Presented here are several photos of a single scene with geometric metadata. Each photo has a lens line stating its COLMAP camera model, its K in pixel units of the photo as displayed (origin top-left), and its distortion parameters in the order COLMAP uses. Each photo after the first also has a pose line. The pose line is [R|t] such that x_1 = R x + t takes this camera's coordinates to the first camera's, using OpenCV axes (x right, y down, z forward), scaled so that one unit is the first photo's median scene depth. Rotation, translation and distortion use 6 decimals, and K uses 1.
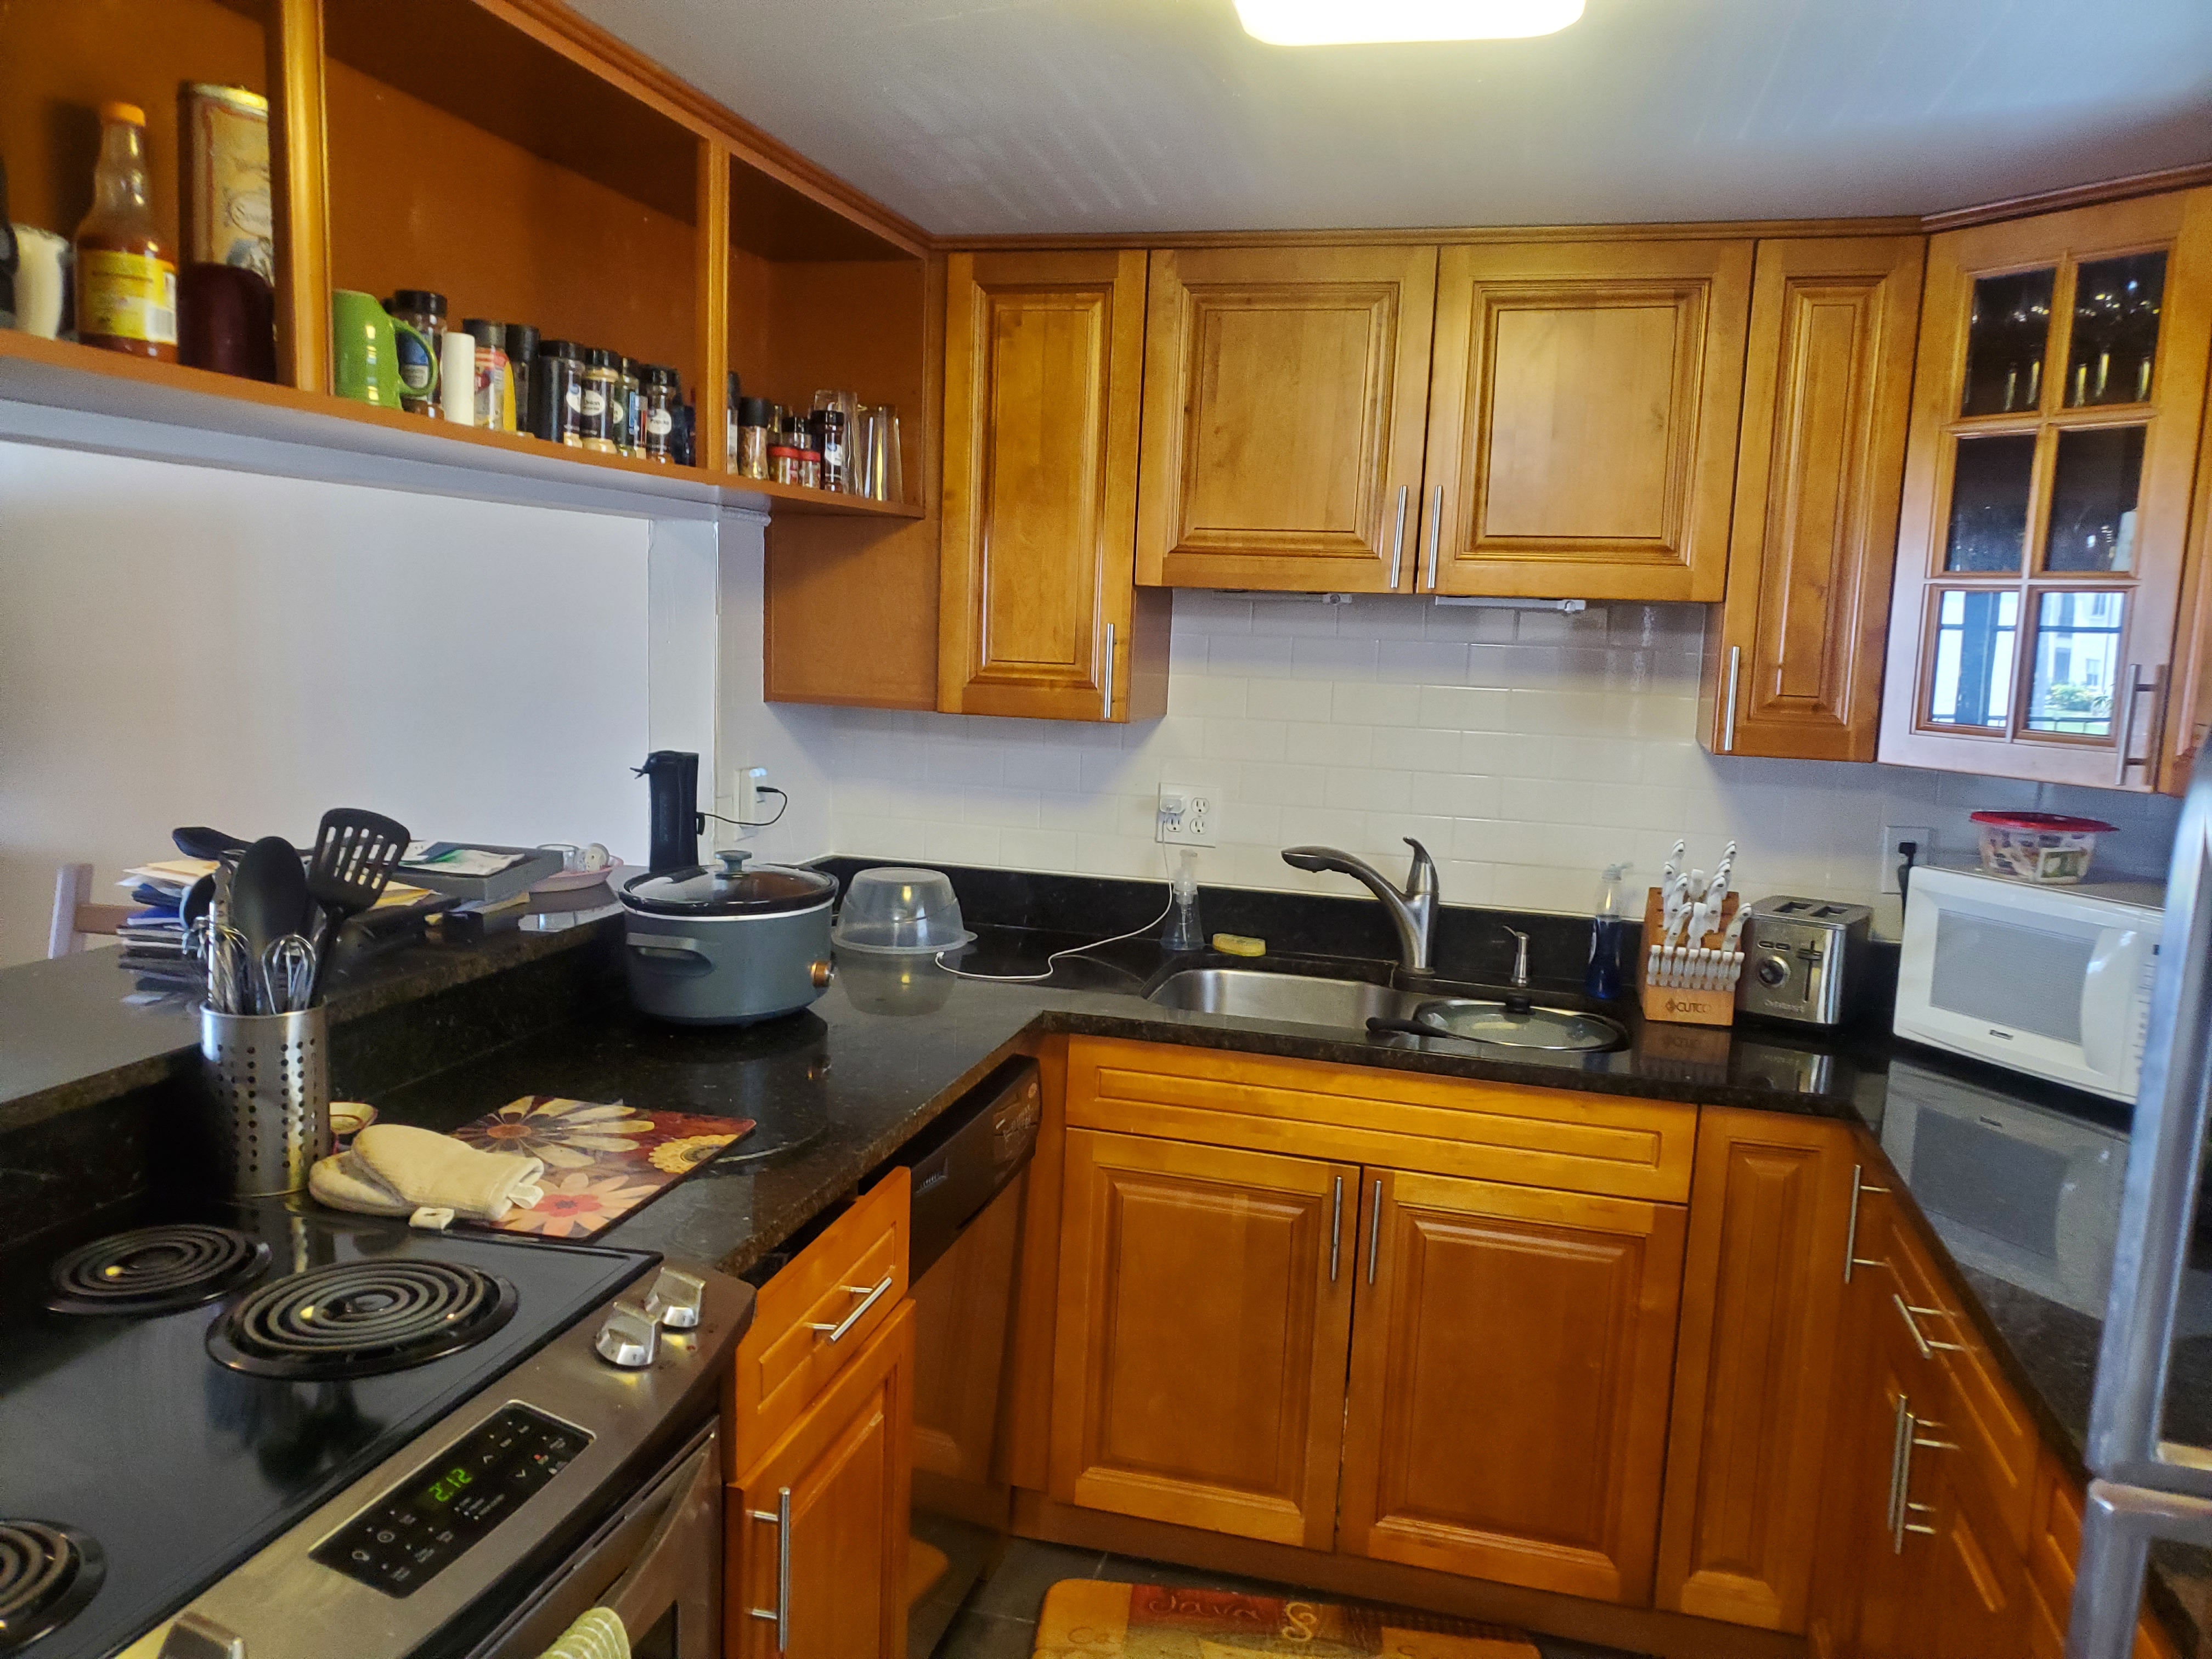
lens RADIAL K [[1690.7, 0, 1103.5], [0, 1690.7, 840.5], [0, 0, 1]] dist [0.033180, -0.050308]
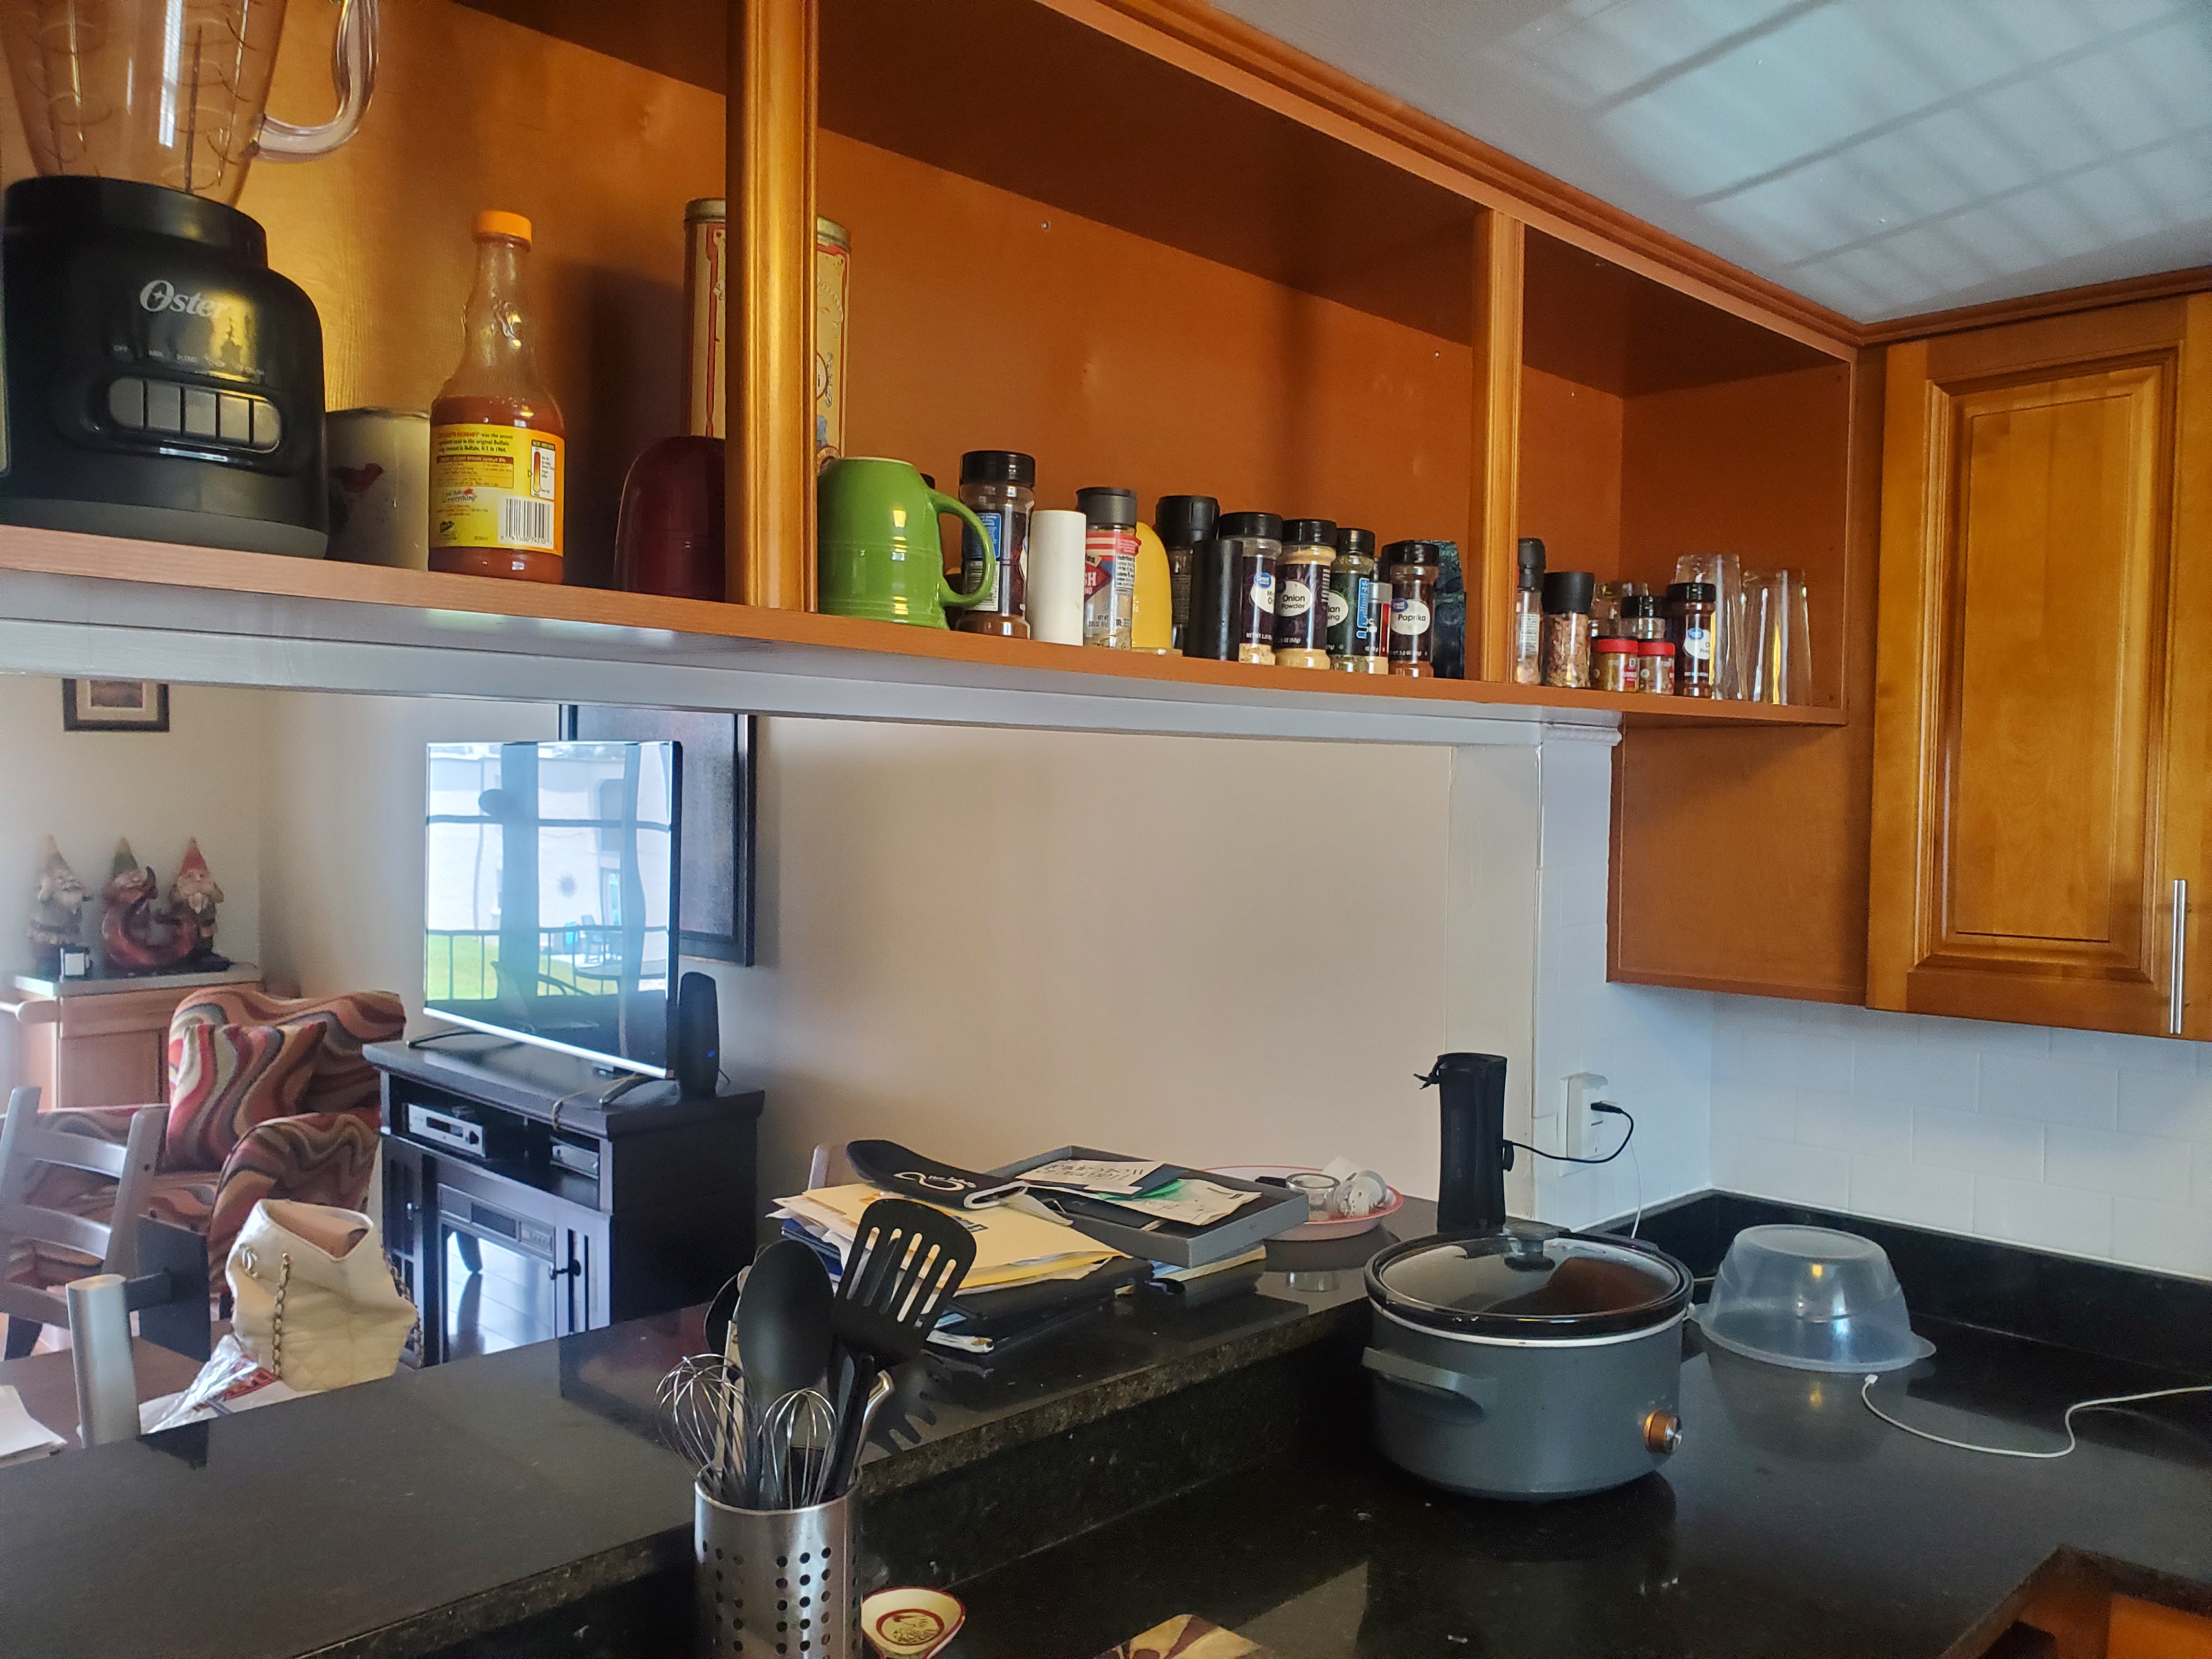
lens RADIAL K [[1690.7, 0, 1055.3], [0, 1690.7, 849.2], [0, 0, 1]] dist [0.033180, -0.050308]
pose [[0.849528, -0.009091, -0.527466, -0.020011], [-0.050694, 0.993818, -0.098776, -0.070789], [0.525103, 0.110652, 0.843815, 0.321623]]
